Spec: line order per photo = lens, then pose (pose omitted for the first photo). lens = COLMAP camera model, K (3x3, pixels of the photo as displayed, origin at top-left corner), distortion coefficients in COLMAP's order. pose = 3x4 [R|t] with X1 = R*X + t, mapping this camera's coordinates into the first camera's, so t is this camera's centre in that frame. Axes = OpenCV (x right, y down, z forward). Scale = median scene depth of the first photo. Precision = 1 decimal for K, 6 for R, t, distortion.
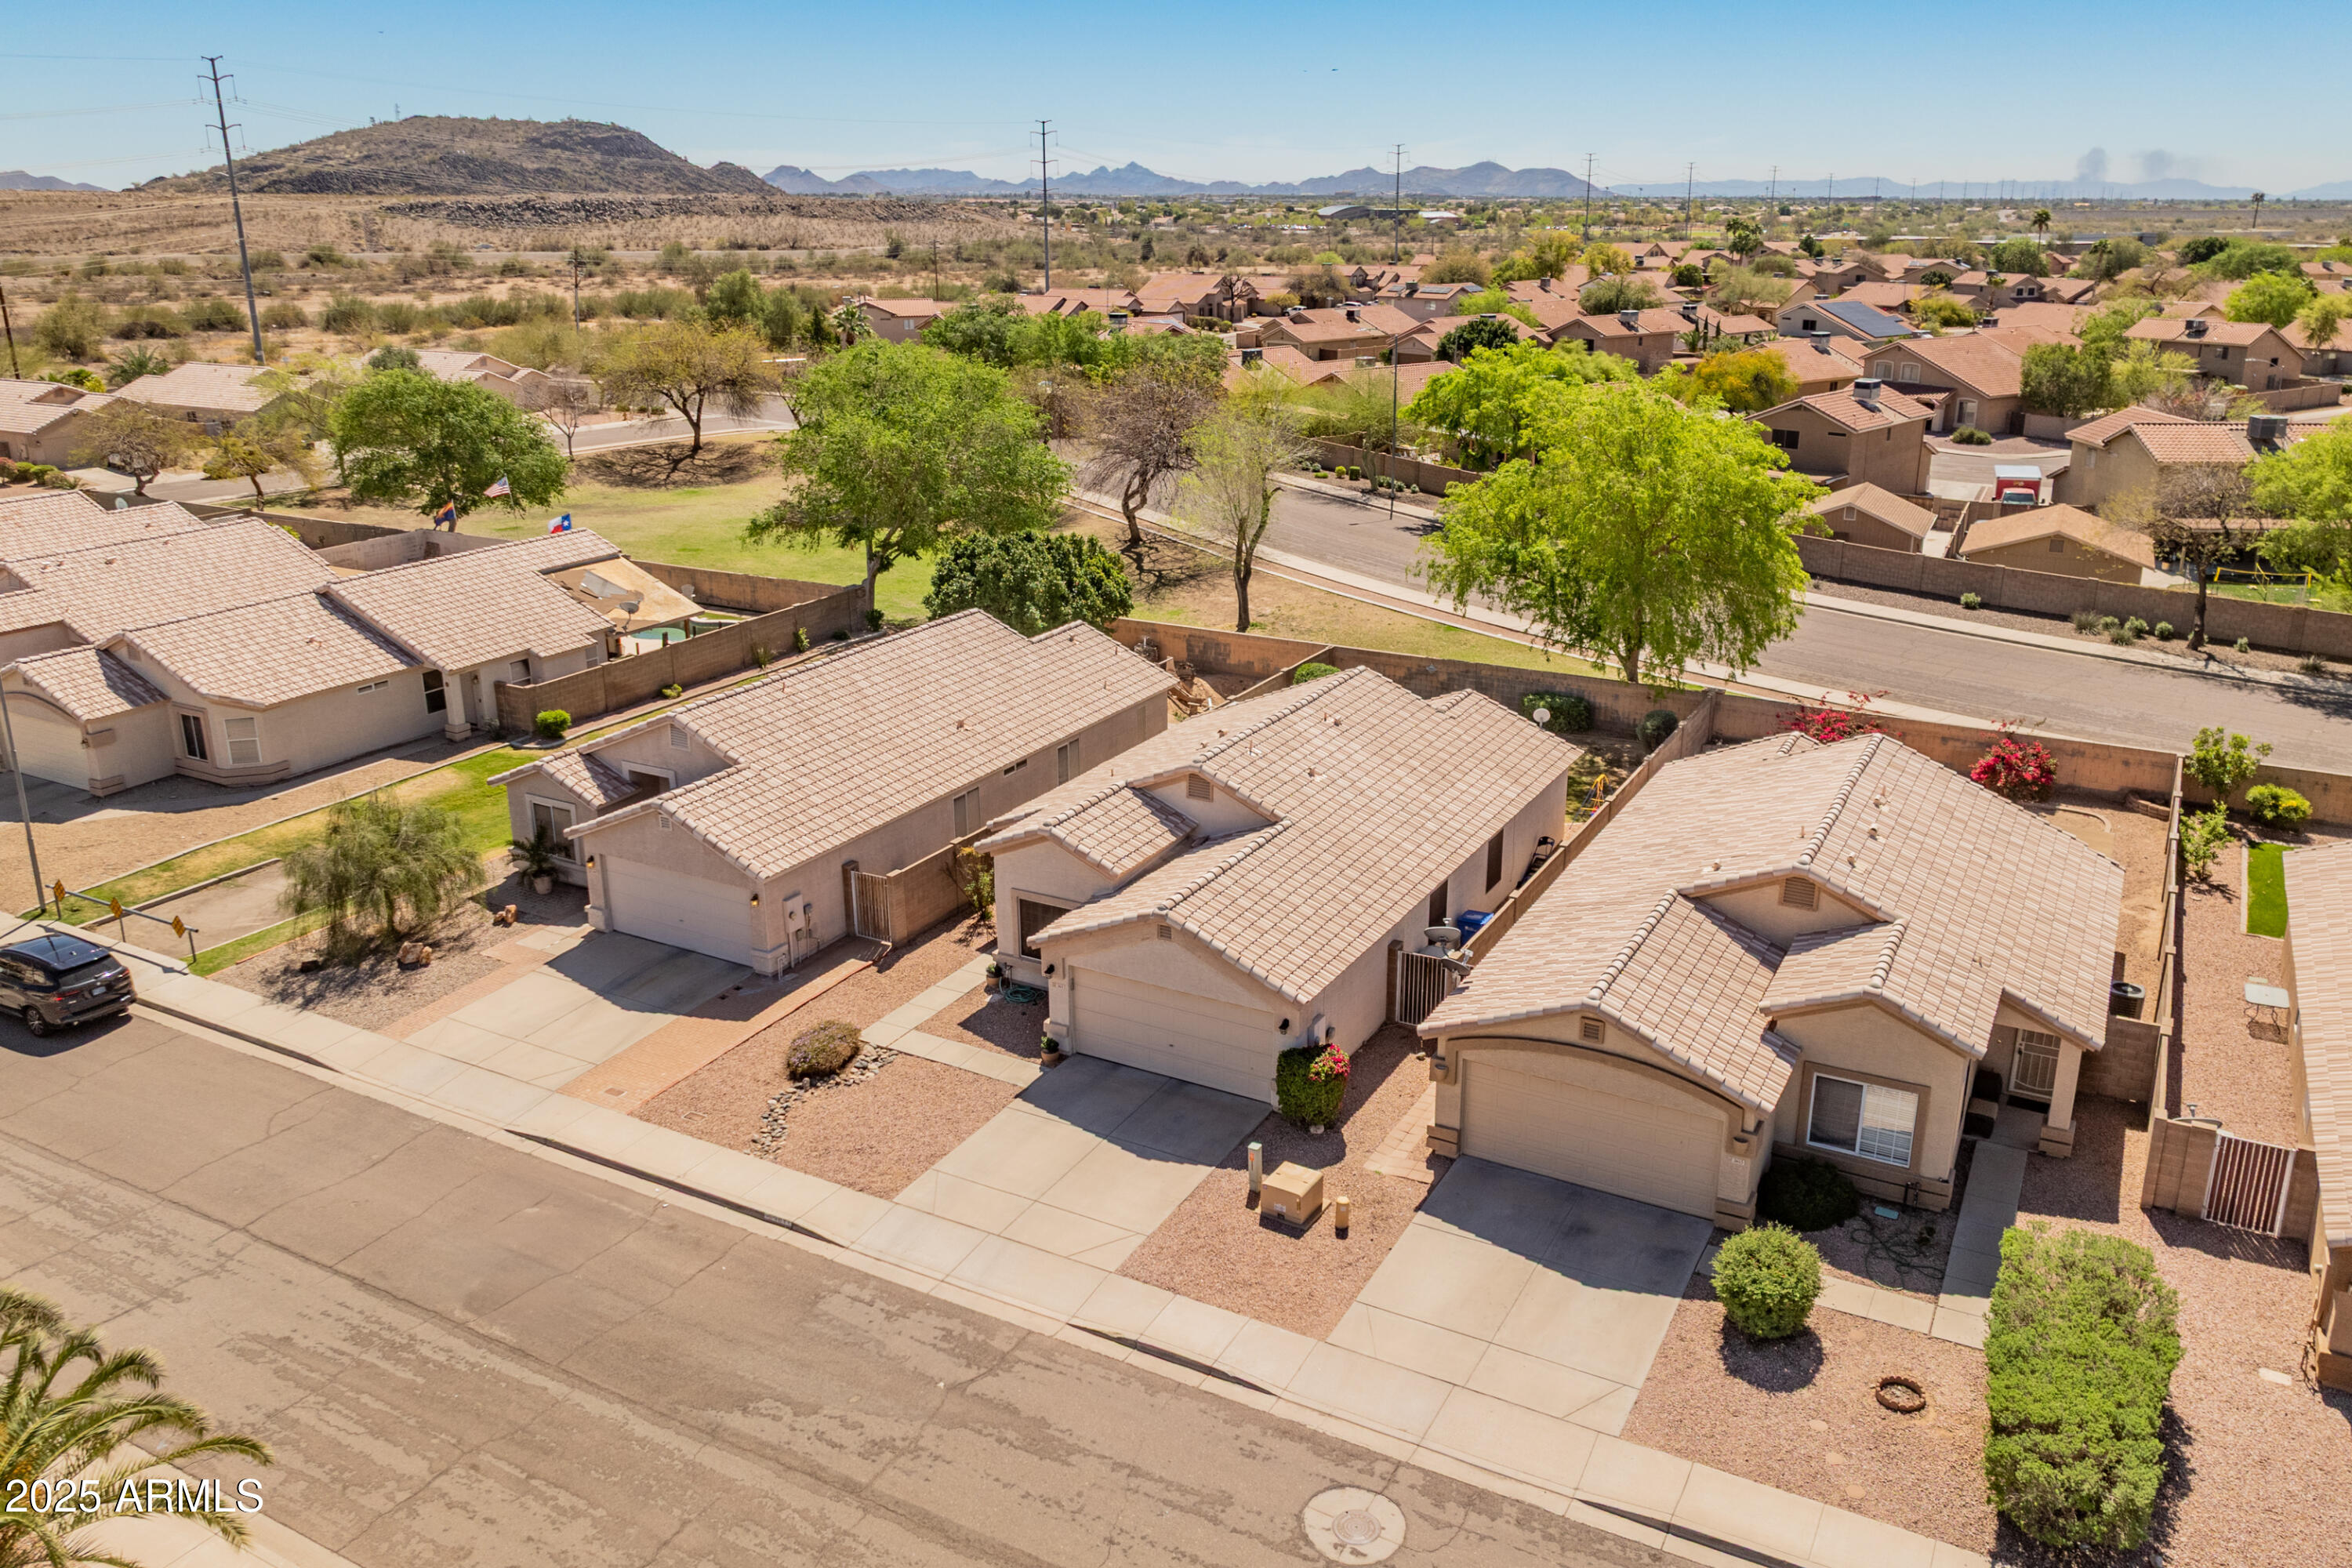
lens RADIAL K [[1745.0, 0, 1207.6], [0, 1745.0, 779.4], [0, 0, 1]] dist [-0.006362, -0.003080]
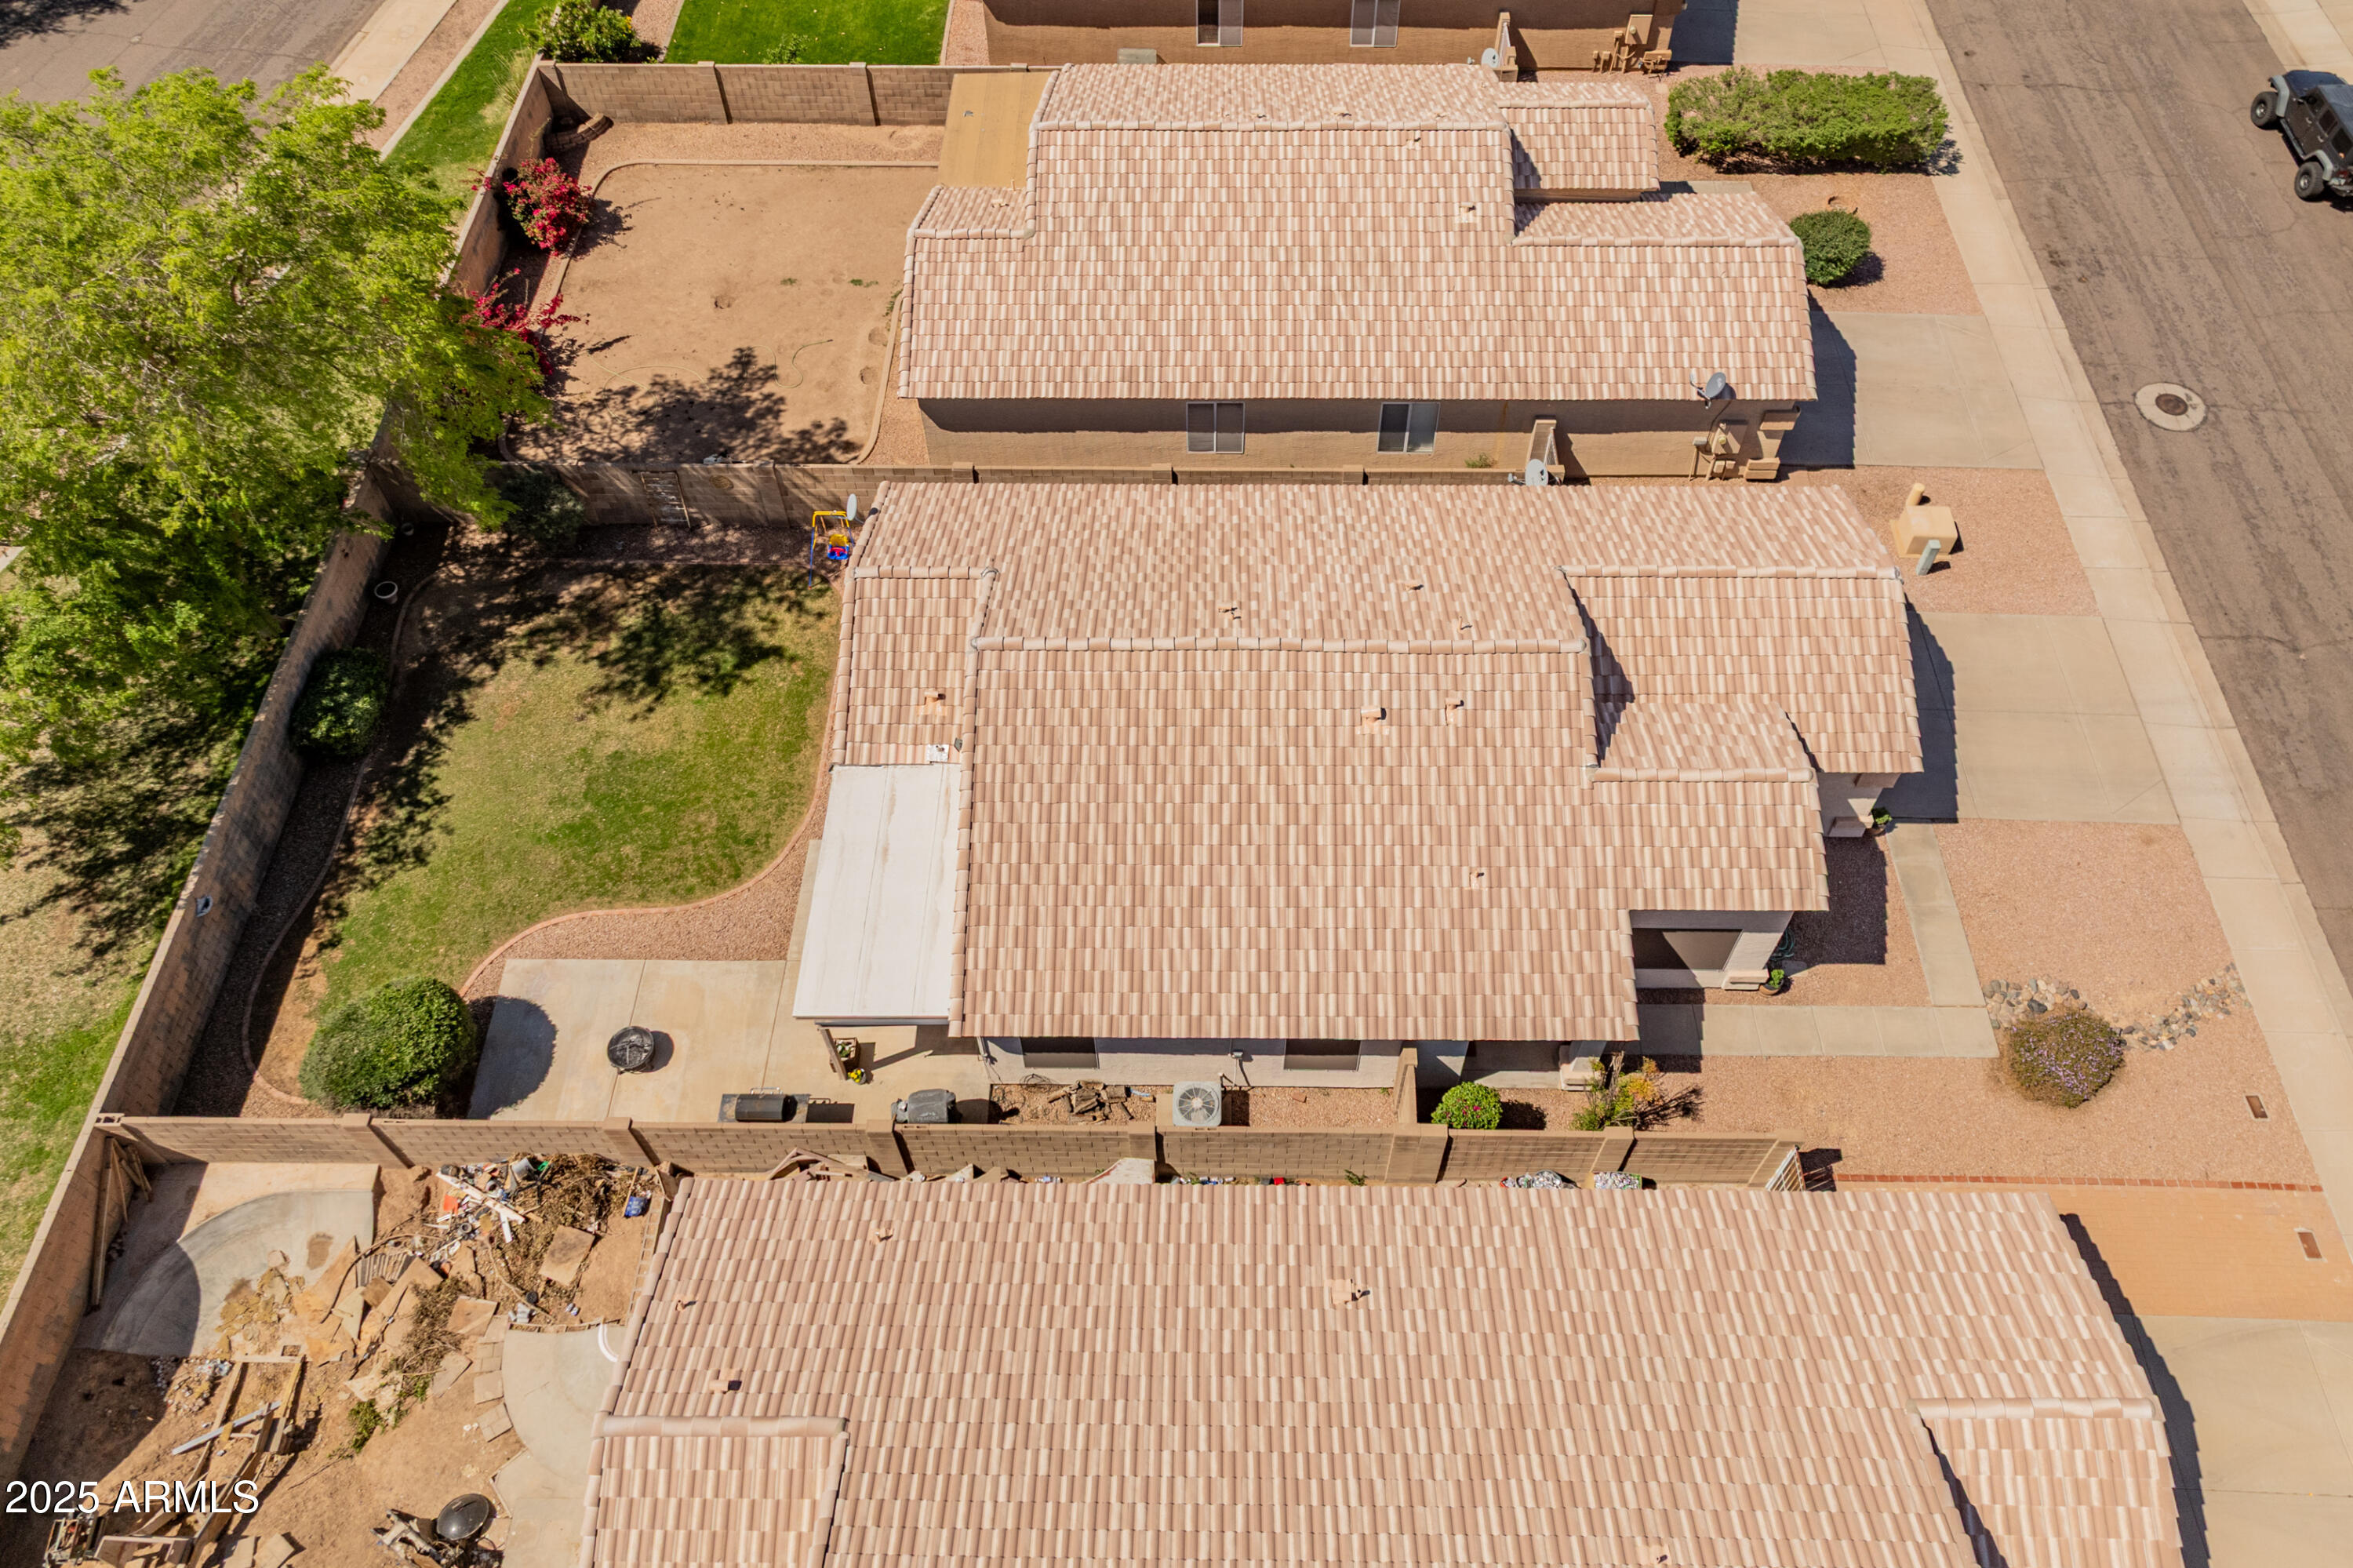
lens RADIAL K [[1632.3, 0, 1183.3], [0, 1632.3, 721.1], [0, 0, 1]] dist [-0.005034, -0.001561]
pose [[-0.464936, -0.719160, 0.516375, -0.309180], [0.292685, 0.425602, 0.856270, -0.641626], [-0.835566, 0.549246, 0.012610, 1.252556]]
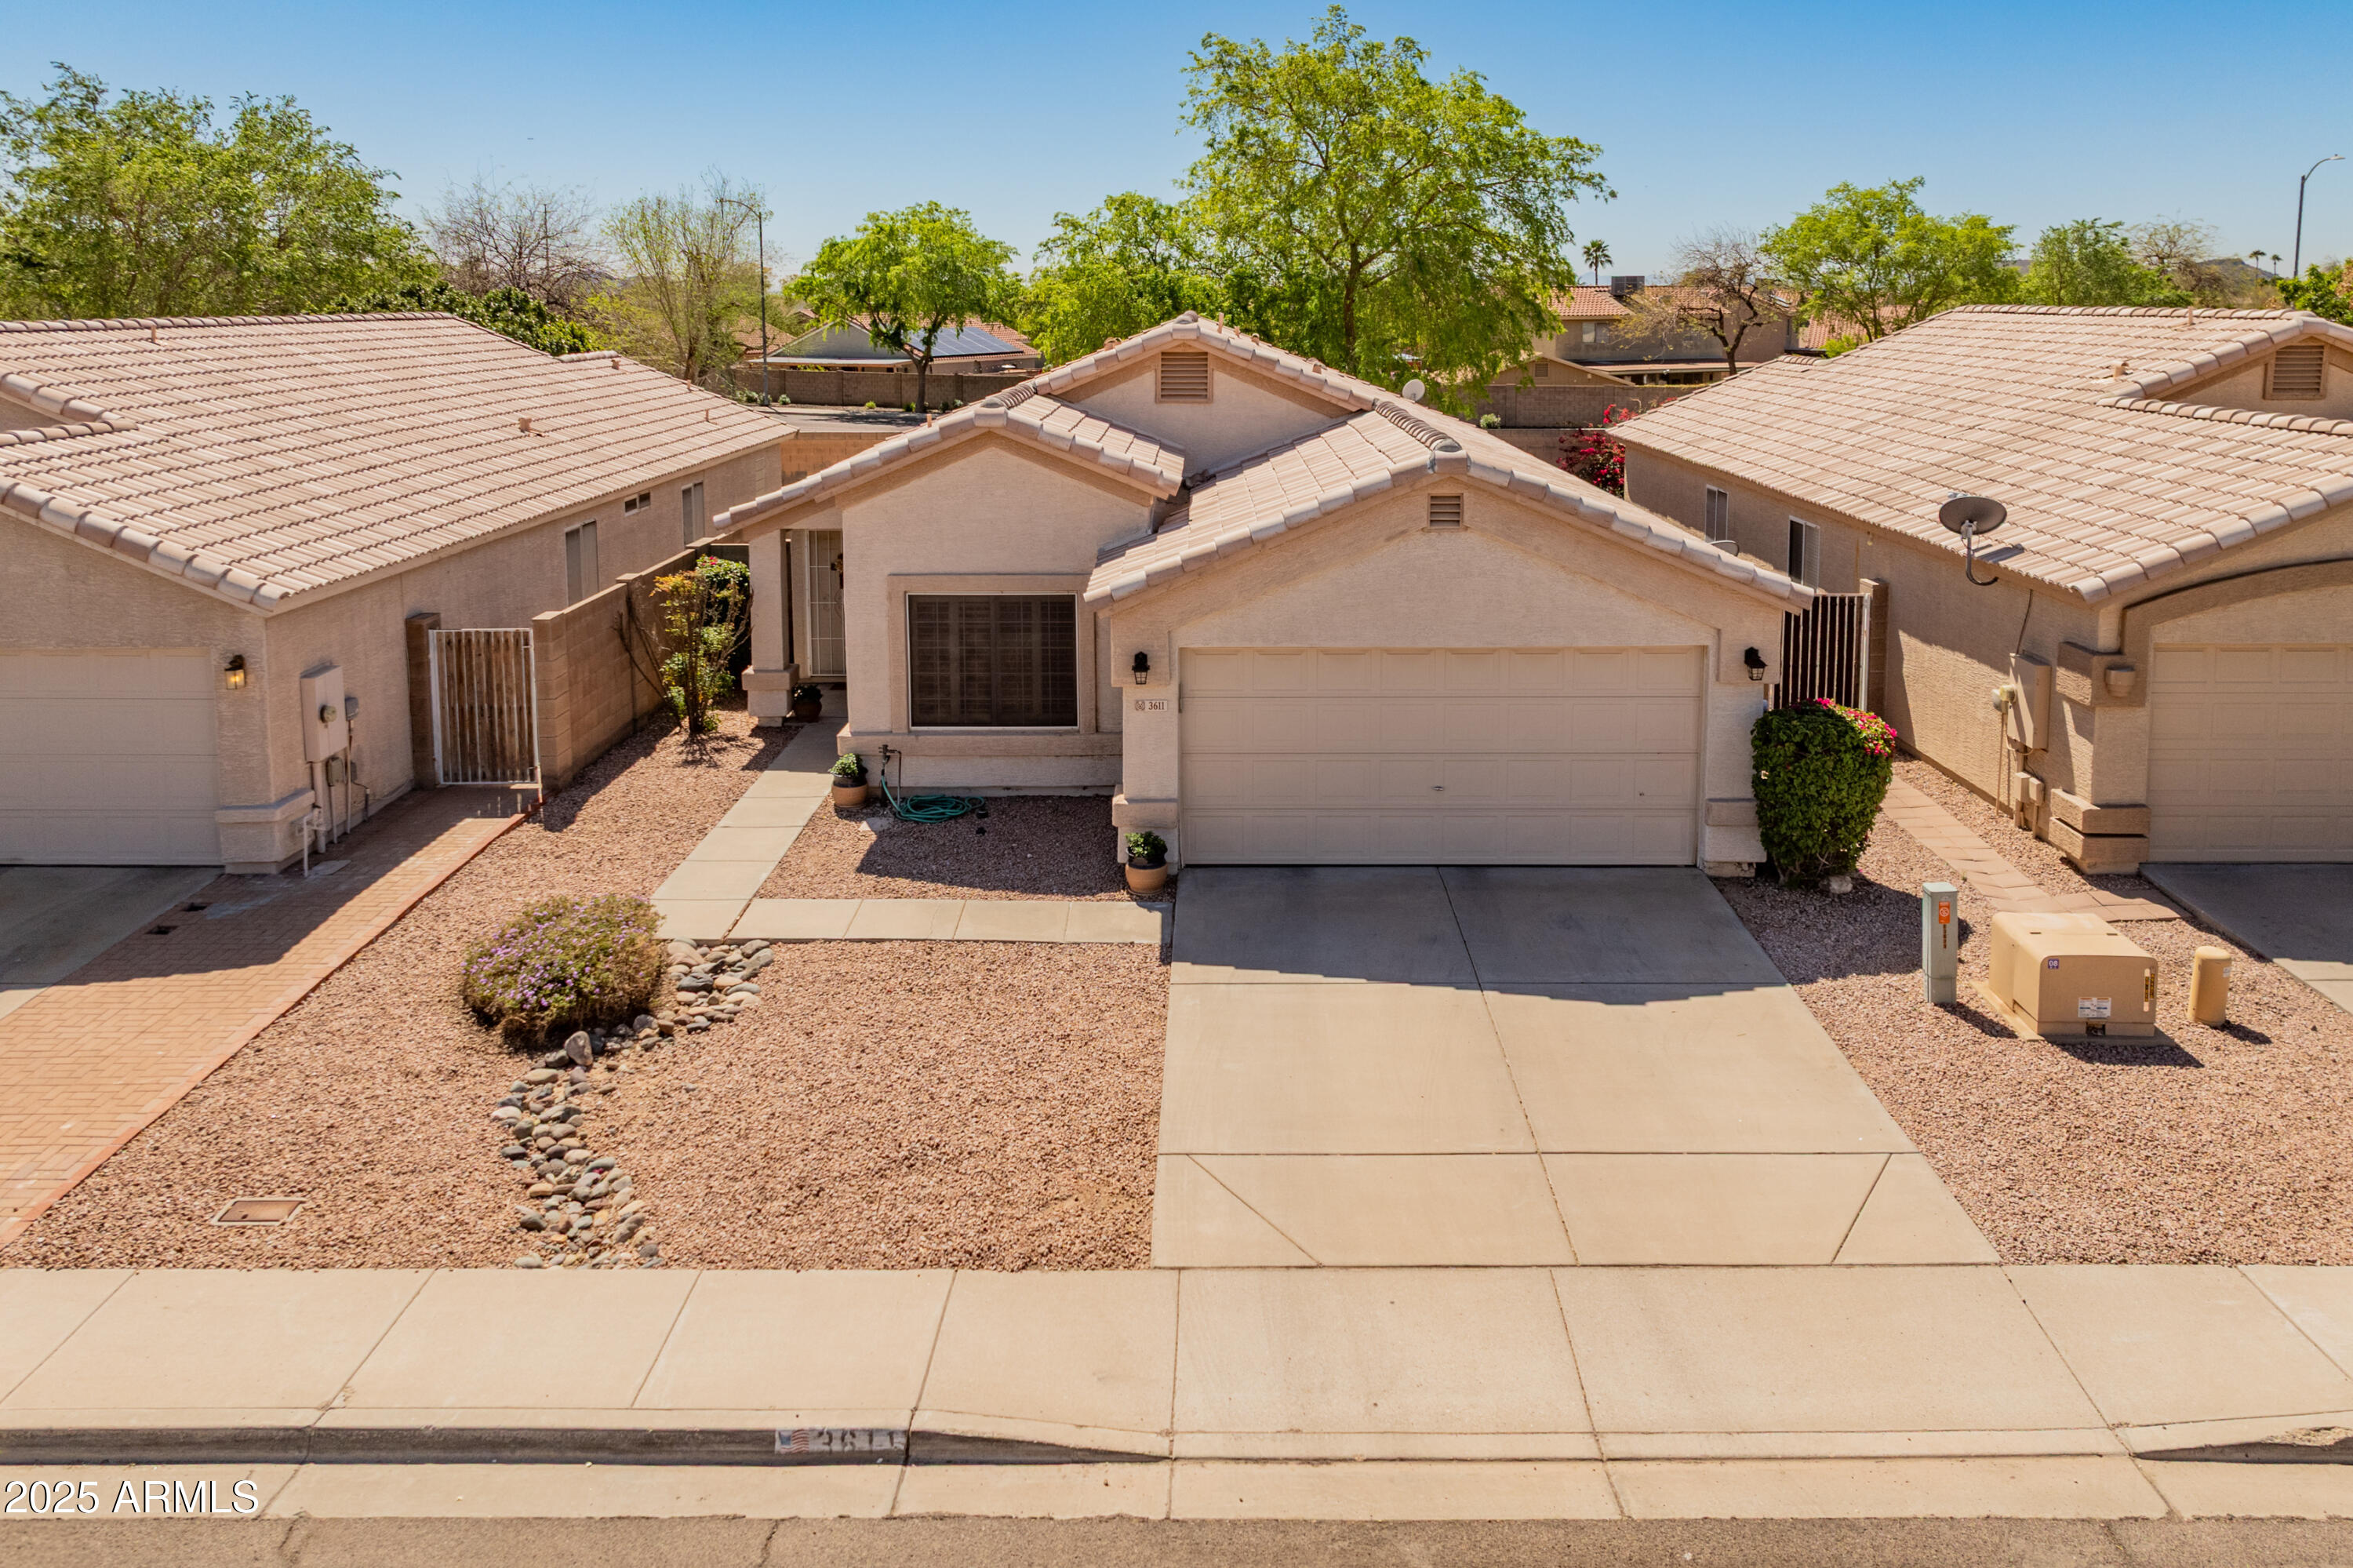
lens RADIAL K [[1712.2, 0, 1193.5], [0, 1712.2, 485.6], [0, 0, 1]] dist [-0.007500, -0.000476]
pose [[0.883013, -0.053671, 0.466269, -0.270804], [0.152912, 0.972135, -0.177682, 0.142918], [-0.443740, 0.228194, 0.866615, 0.619823]]
